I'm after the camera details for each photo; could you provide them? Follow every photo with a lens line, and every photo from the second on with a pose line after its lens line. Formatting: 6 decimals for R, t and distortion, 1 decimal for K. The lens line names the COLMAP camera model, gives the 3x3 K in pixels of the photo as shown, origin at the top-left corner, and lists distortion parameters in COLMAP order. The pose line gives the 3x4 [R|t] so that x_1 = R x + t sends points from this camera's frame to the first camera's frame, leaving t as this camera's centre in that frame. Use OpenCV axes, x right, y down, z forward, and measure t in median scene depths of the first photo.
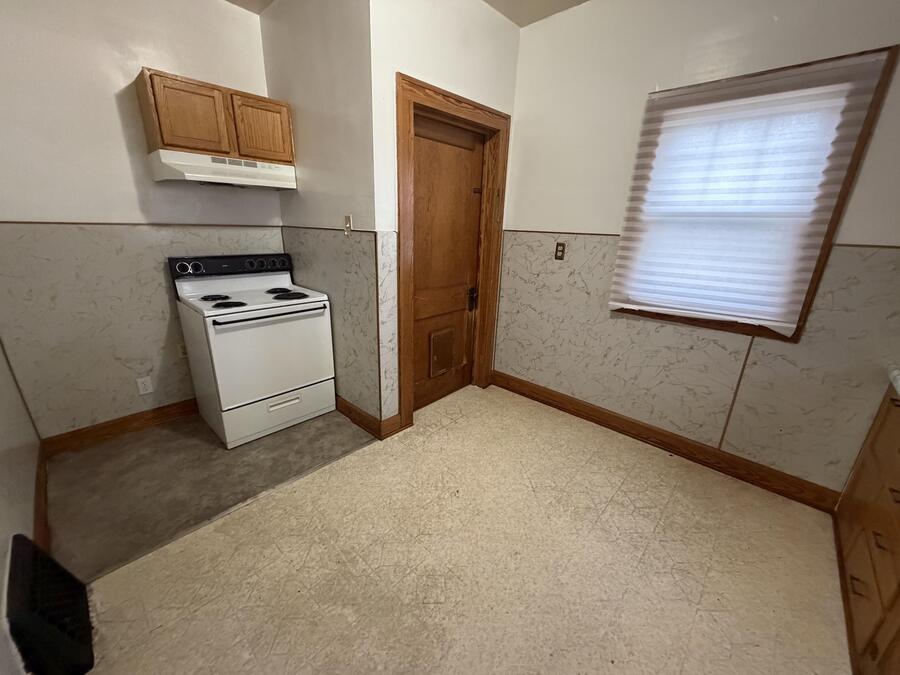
lens RADIAL K [[356.6, 0, 447.1], [0, 356.6, 339.2], [0, 0, 1]] dist [-0.001001, 0.000208]
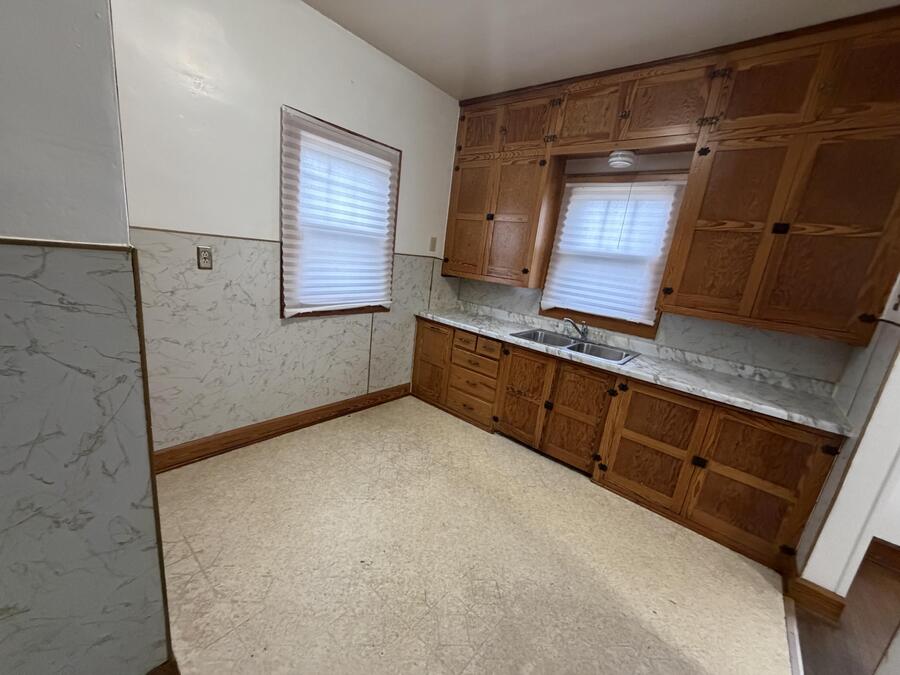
lens RADIAL K [[356.6, 0, 447.1], [0, 356.6, 339.2], [0, 0, 1]] dist [-0.001001, 0.000208]
pose [[-0.042471, -0.269522, 0.962057, -0.580170], [0.196101, 0.941947, 0.272545, -0.228938], [-0.979664, 0.200235, 0.012848, 0.624307]]
